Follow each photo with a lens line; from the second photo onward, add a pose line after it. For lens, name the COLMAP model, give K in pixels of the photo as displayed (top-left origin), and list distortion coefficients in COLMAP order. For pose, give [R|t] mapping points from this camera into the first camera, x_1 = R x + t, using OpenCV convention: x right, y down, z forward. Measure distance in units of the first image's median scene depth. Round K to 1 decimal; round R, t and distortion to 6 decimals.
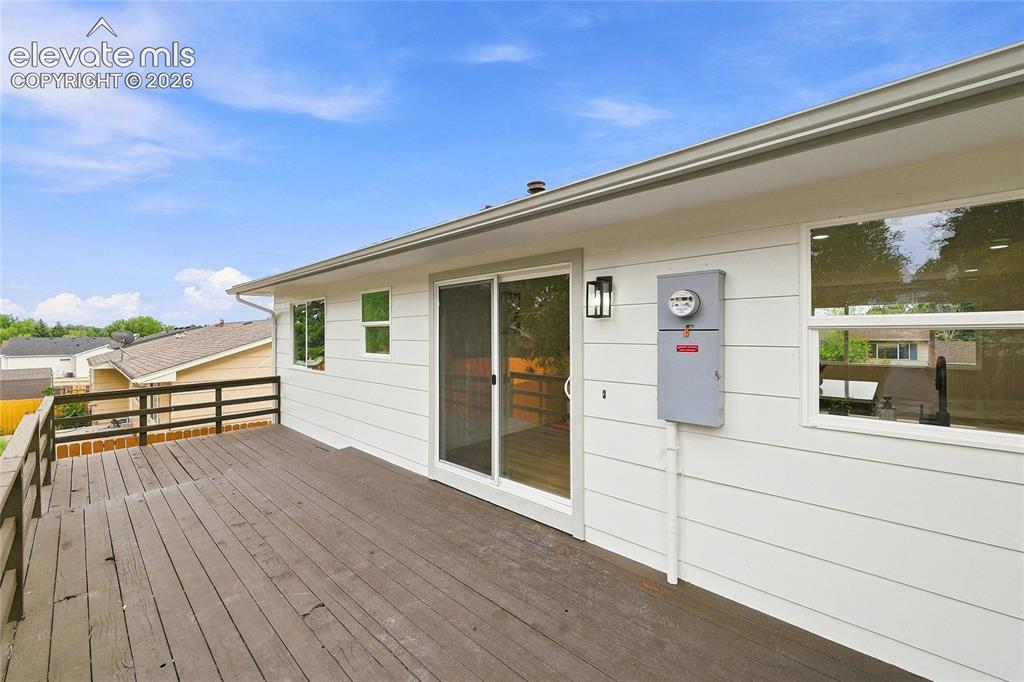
lens RADIAL K [[418.8, 0, 512.4], [0, 418.8, 338.1], [0, 0, 1]] dist [-0.001892, -0.000492]
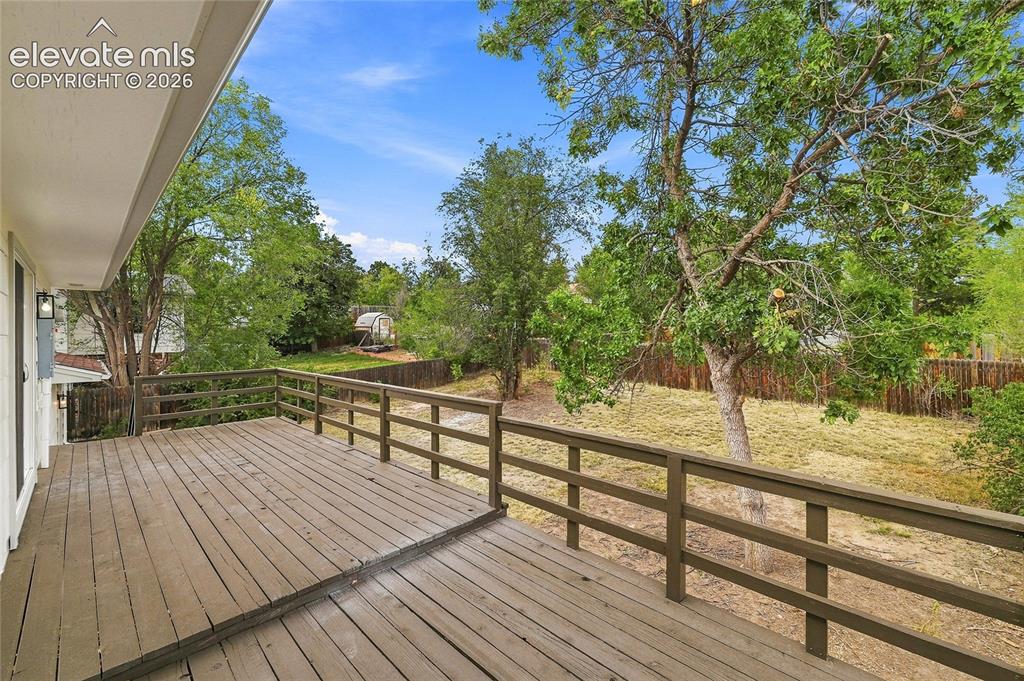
lens RADIAL K [[418.8, 0, 511.3], [0, 418.8, 339.5], [0, 0, 1]] dist [-0.001892, -0.000492]
pose [[-0.999922, 0.011470, 0.004866, -1.293156], [0.011520, 0.999879, 0.010422, 0.020891], [-0.004745, 0.010478, -0.999934, 2.176695]]
